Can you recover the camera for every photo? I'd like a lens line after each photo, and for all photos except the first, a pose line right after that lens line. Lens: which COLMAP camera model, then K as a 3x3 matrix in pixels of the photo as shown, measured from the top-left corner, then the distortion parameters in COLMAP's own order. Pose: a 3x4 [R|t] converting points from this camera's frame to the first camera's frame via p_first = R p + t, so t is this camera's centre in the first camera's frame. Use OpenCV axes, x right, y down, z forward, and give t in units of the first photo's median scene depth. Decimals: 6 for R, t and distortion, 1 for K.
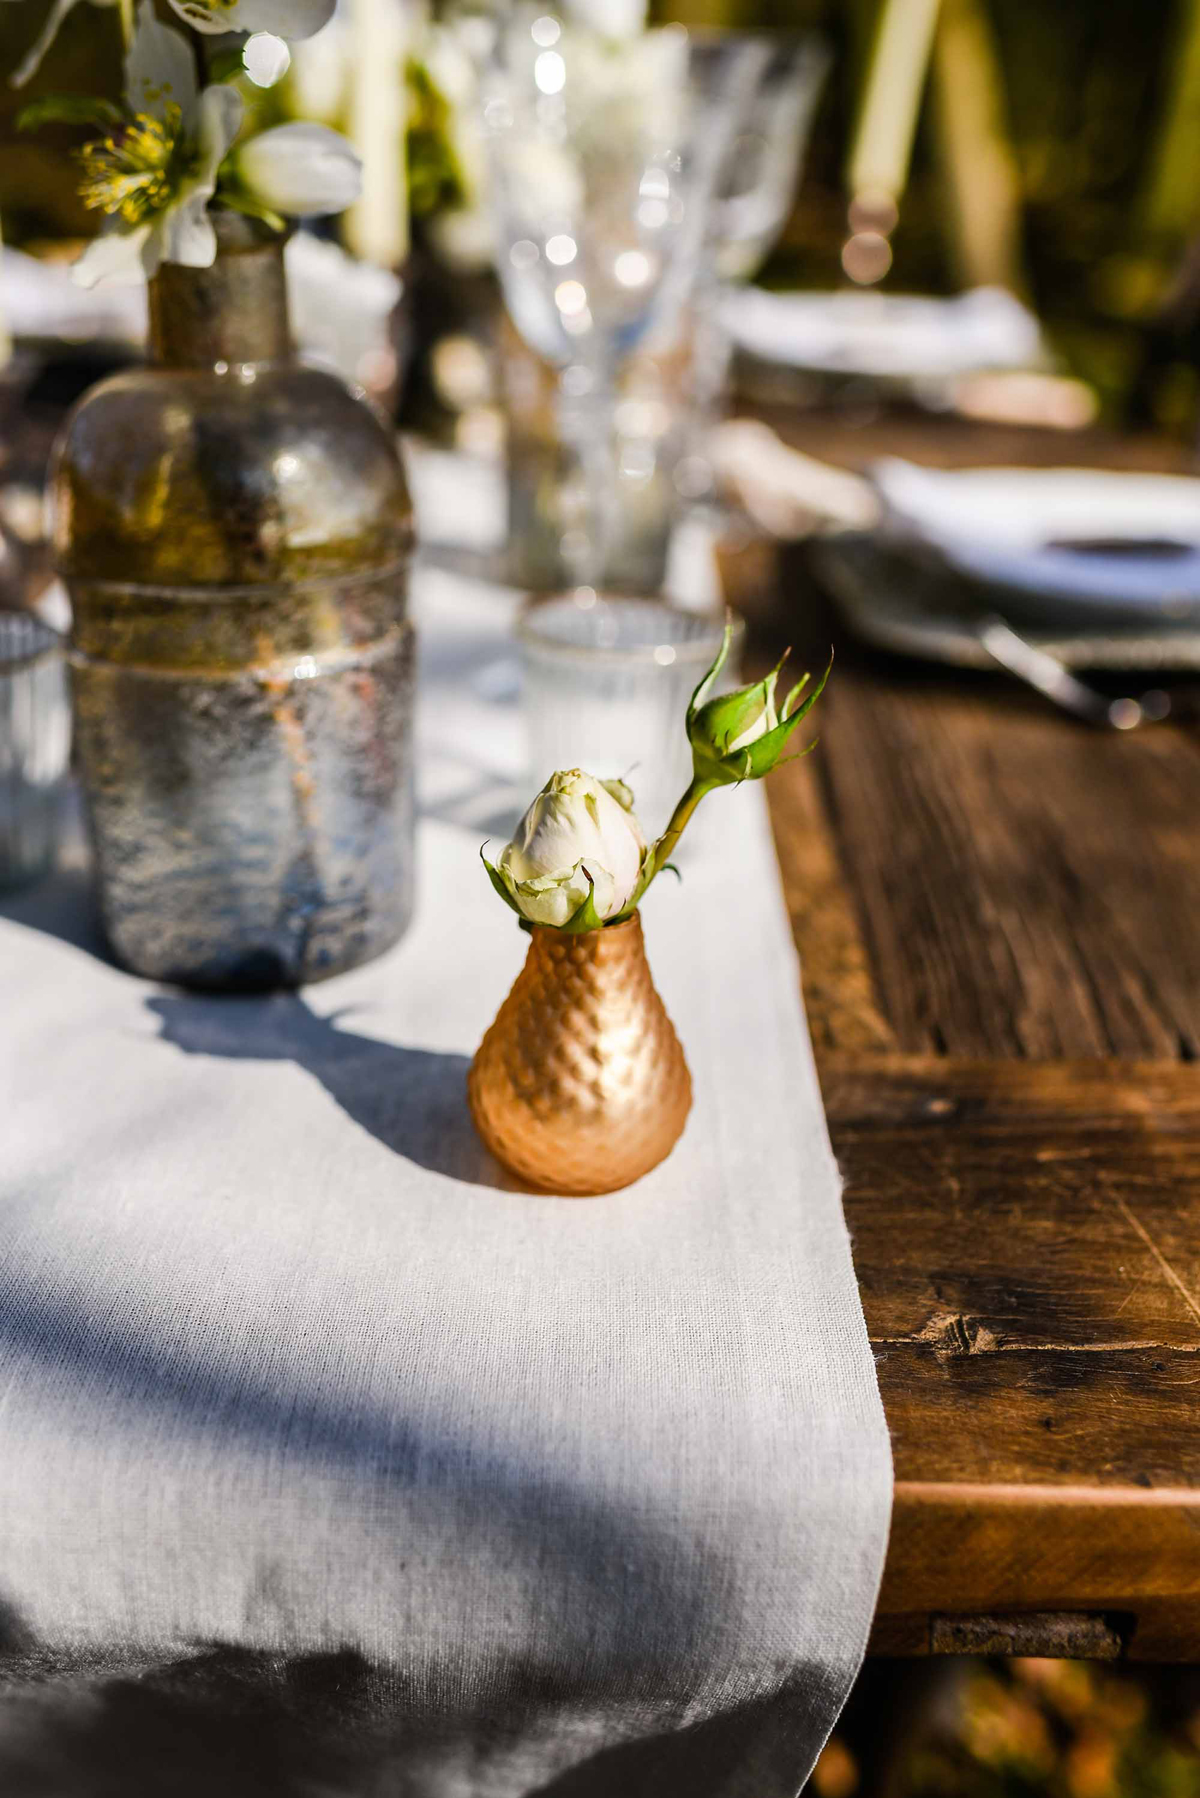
lens RADIAL K [[1870.6, 0, 567.4], [0, 1870.6, 945.5], [0, 0, 1]] dist [0.003490, -0.045828]
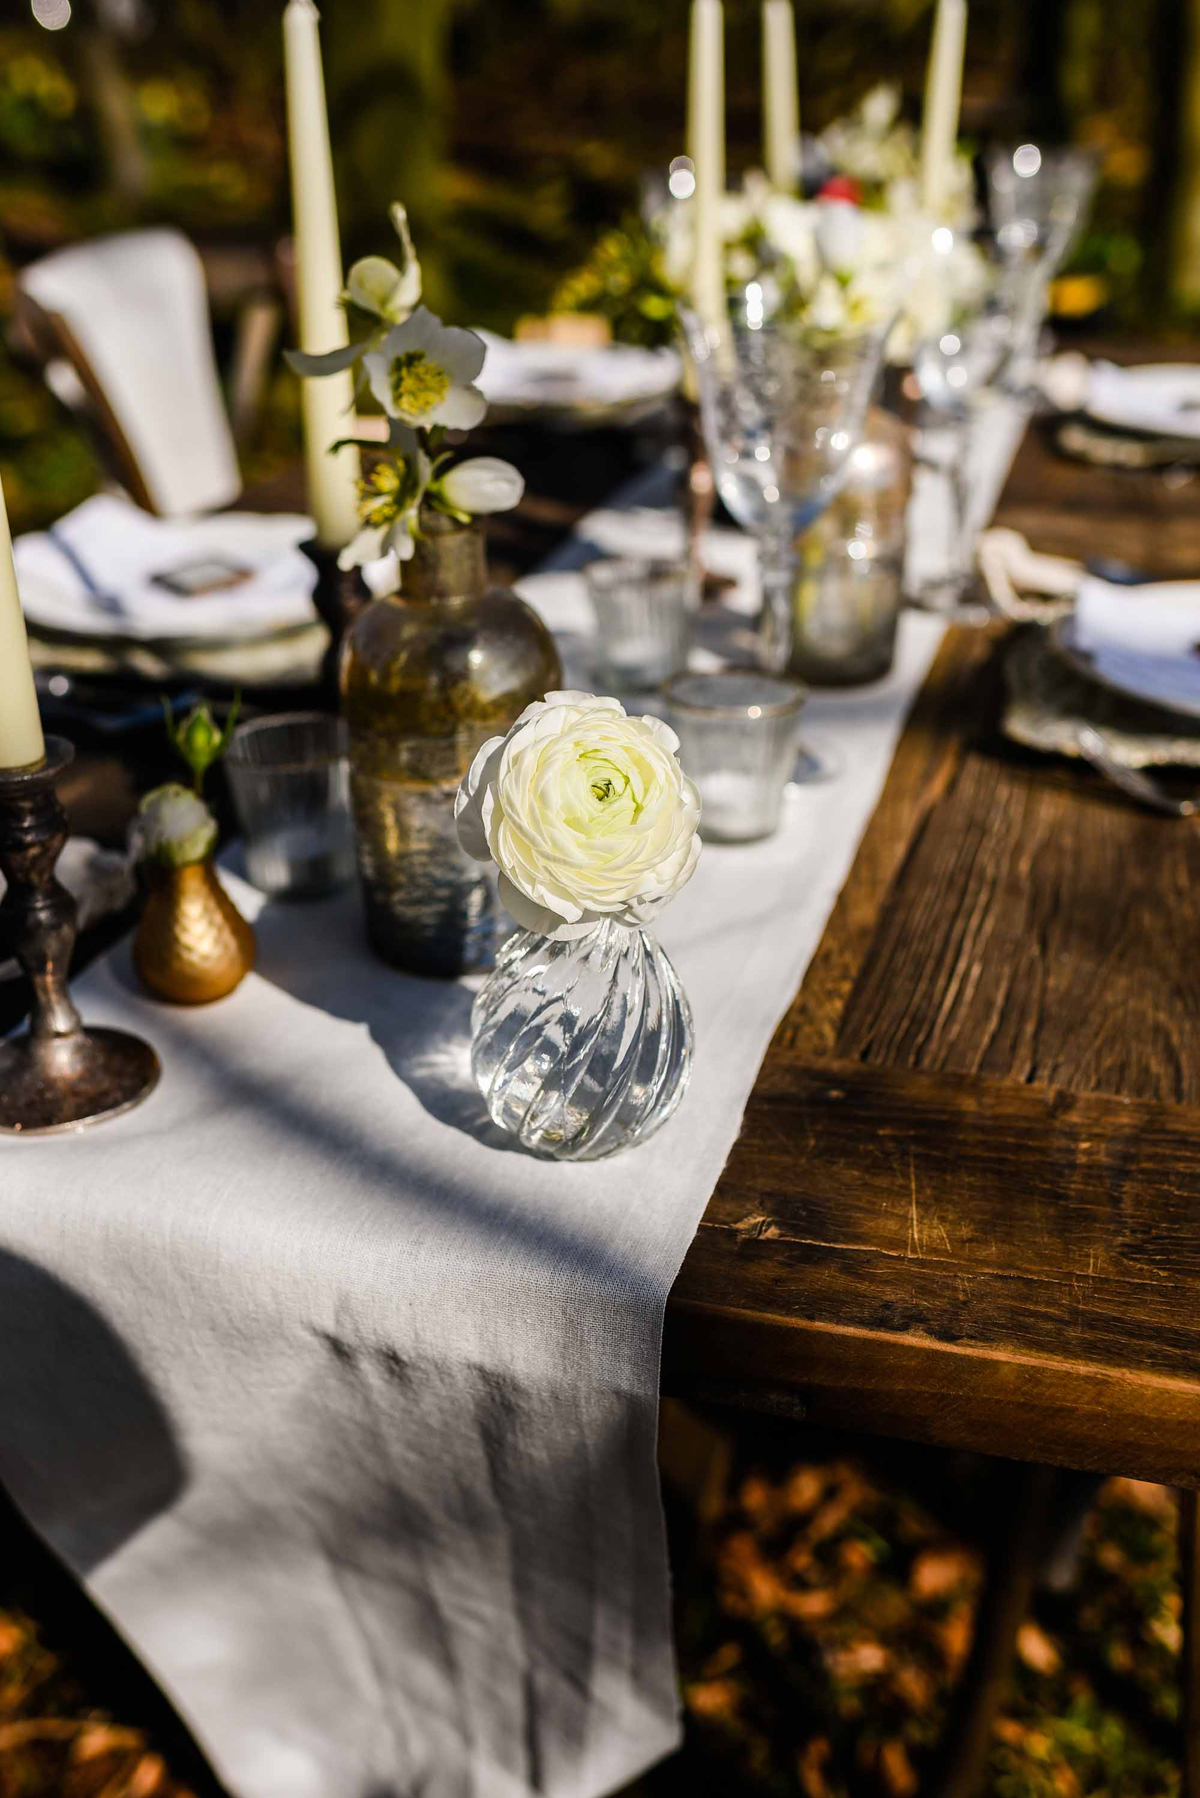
lens RADIAL K [[1870.6, 0, 567.4], [0, 1870.6, 945.5], [0, 0, 1]] dist [0.003490, -0.045828]
pose [[0.957960, 0.085033, -0.274012, 0.436793], [-0.074337, 0.996019, 0.049205, -0.105233], [0.277105, -0.026767, 0.960467, -0.600943]]
